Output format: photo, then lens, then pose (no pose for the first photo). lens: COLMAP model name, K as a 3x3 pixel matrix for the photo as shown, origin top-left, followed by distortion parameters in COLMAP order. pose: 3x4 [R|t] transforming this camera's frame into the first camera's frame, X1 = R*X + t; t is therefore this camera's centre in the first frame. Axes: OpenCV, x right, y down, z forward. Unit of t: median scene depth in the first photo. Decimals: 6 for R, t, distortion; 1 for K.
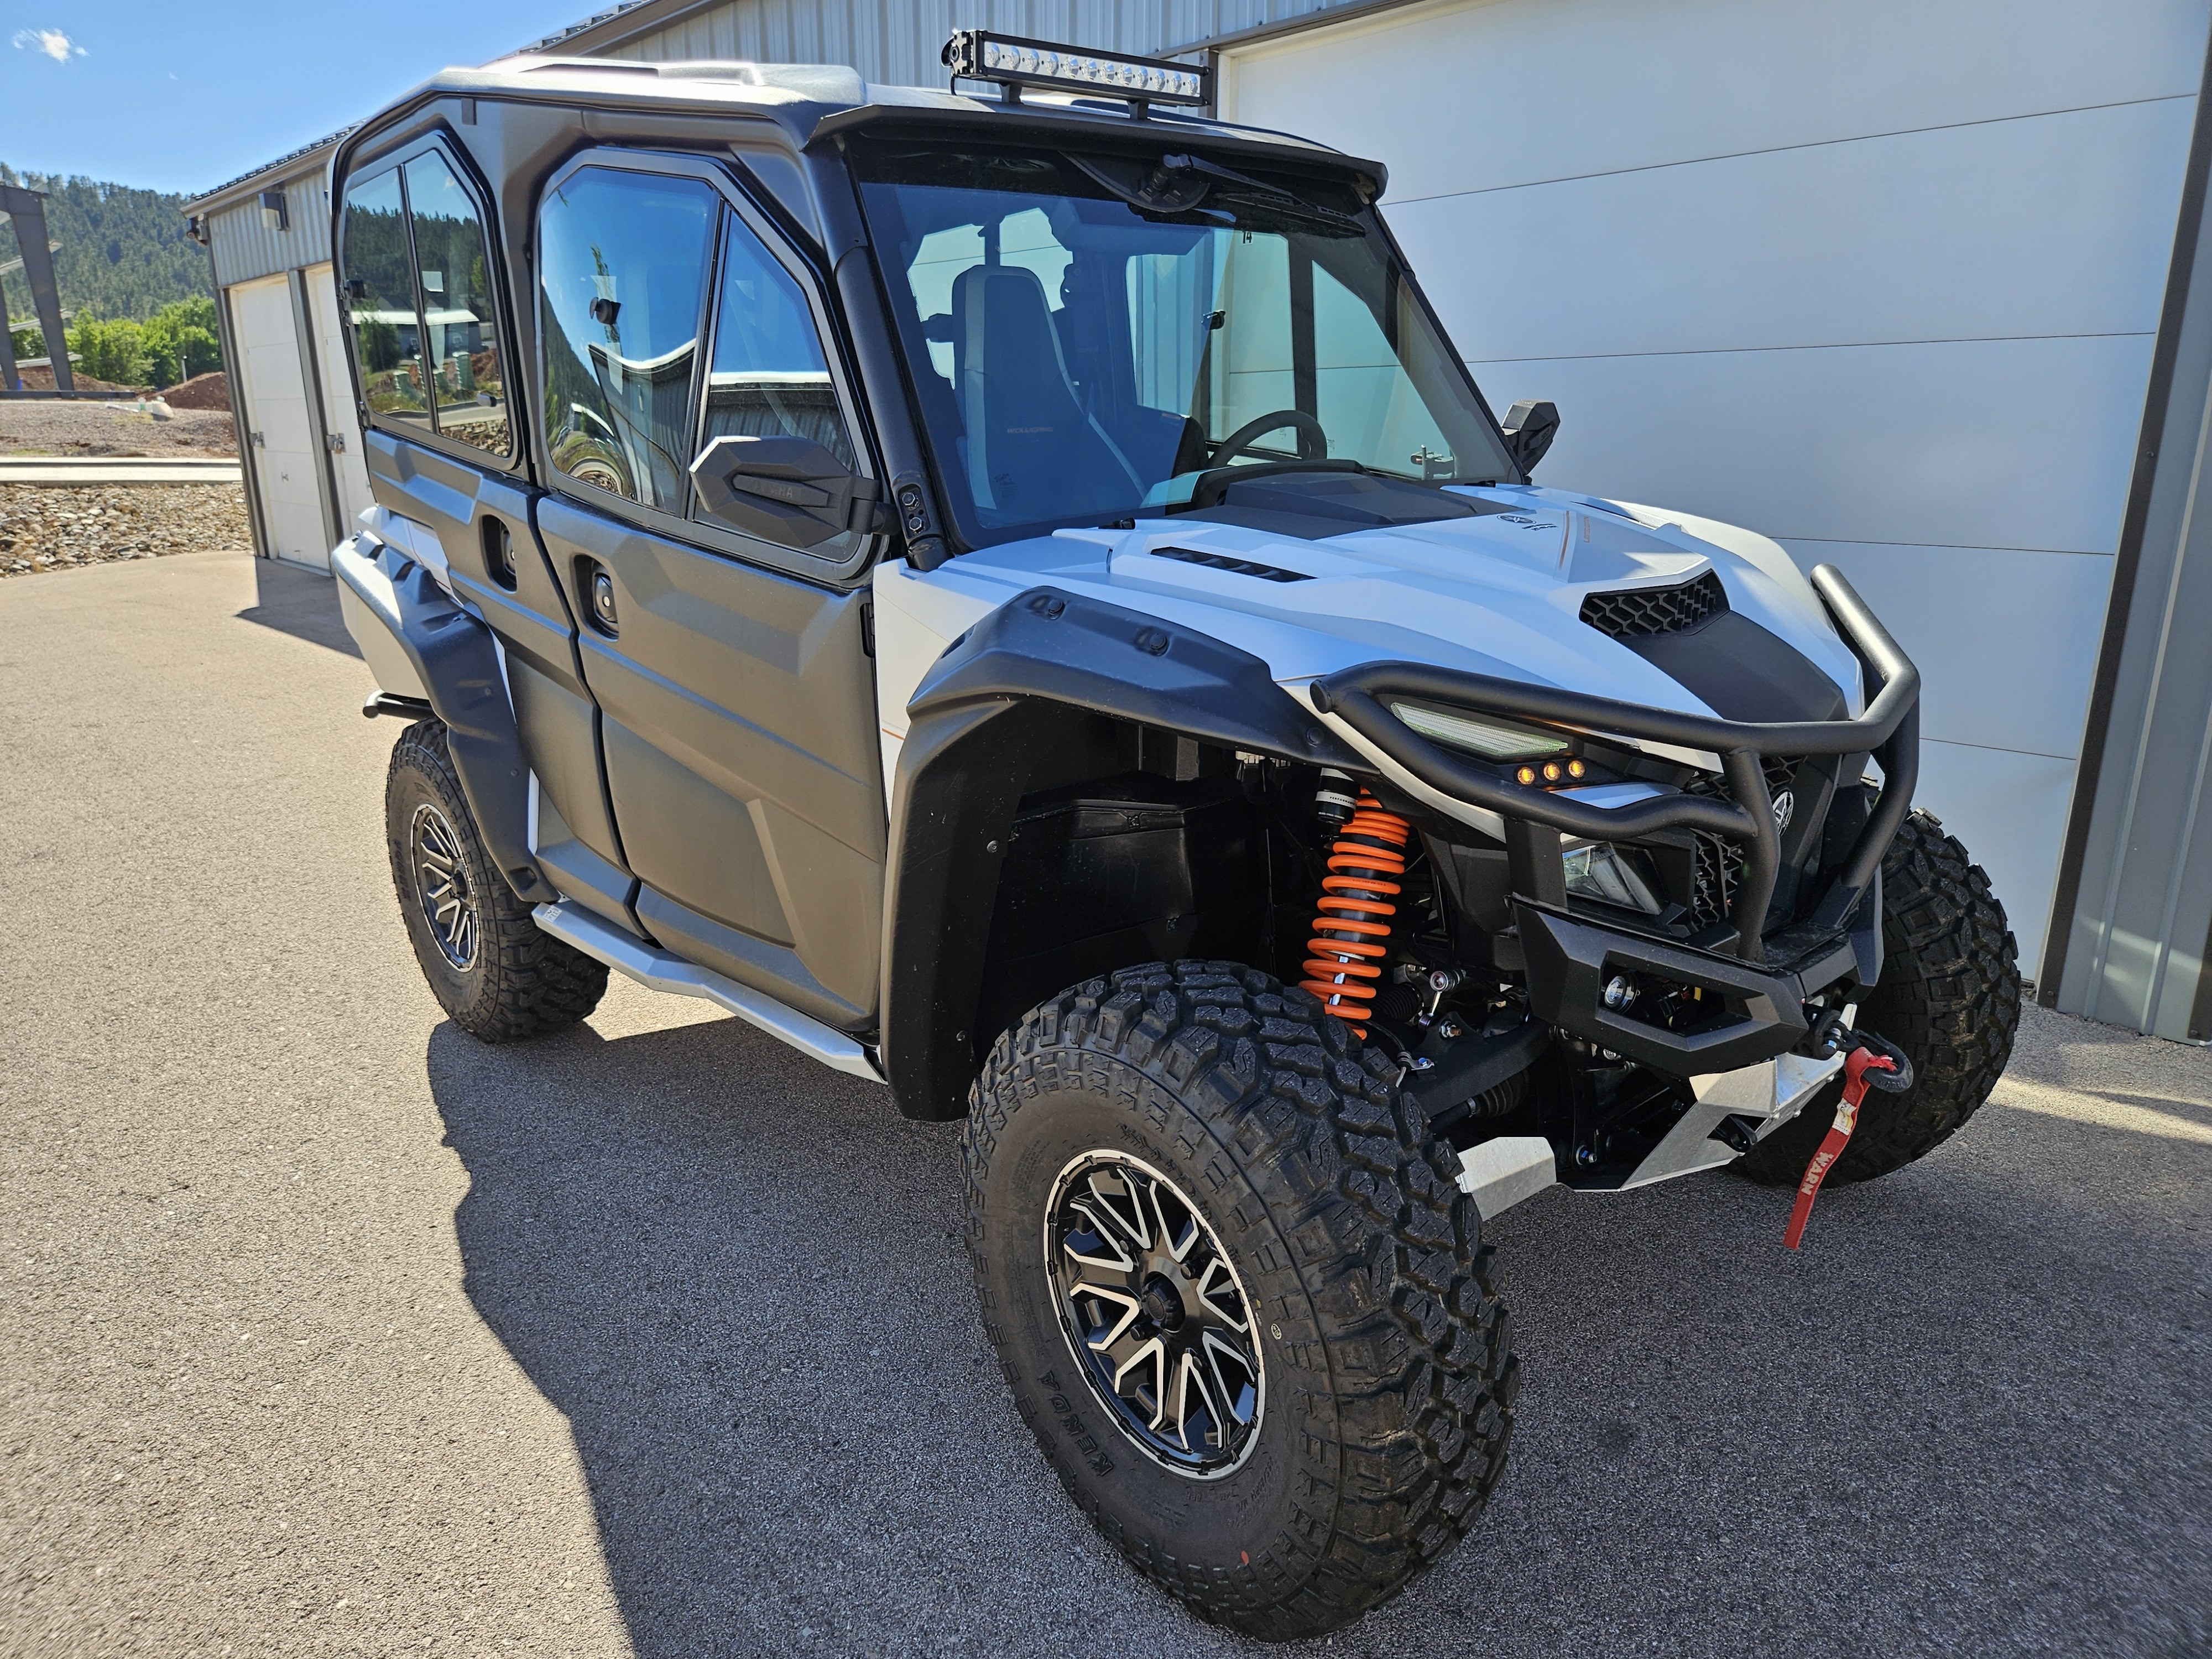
lens RADIAL K [[1509.6, 0, 1097.8], [0, 1509.6, 835.3], [0, 0, 1]] dist [0.022109, -0.021014]
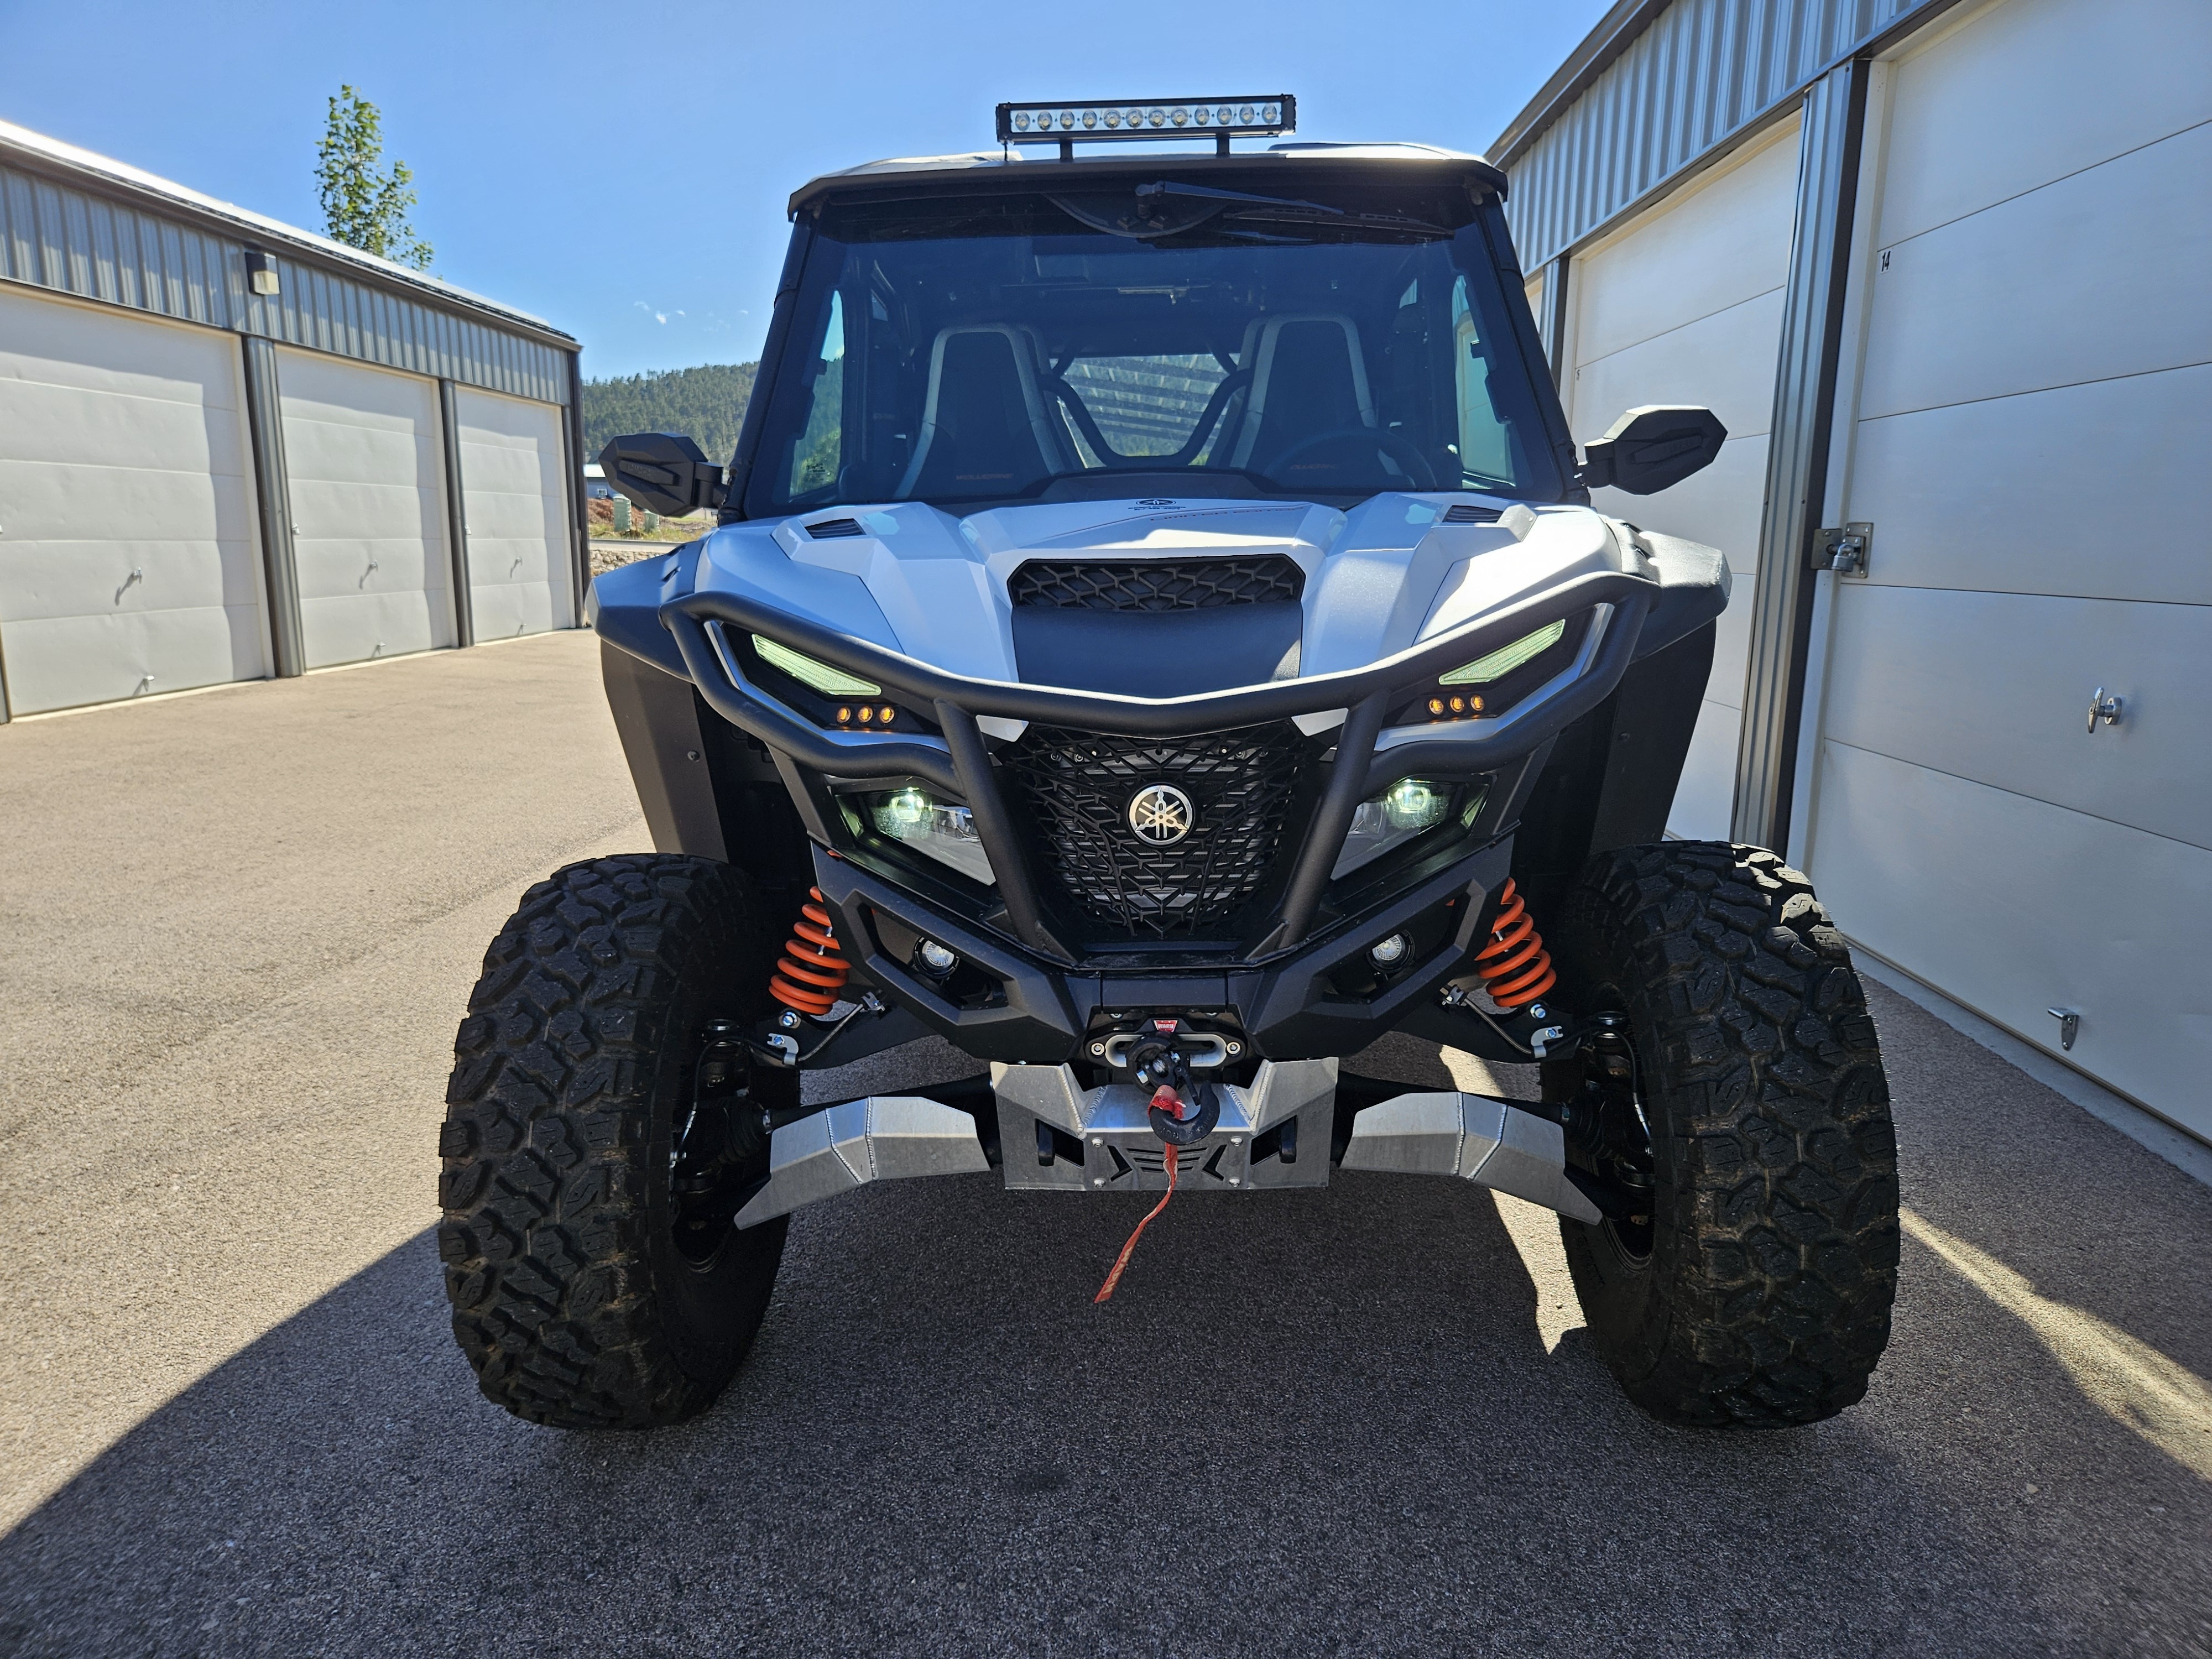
lens RADIAL K [[1509.6, 0, 1103.0], [0, 1509.6, 827.2], [0, 0, 1]] dist [0.022109, -0.021014]
pose [[0.729107, 0.140975, -0.669723, 0.892487], [-0.194105, 0.980969, -0.004825, 0.005698], [0.656297, 0.133514, 0.742595, 0.279461]]
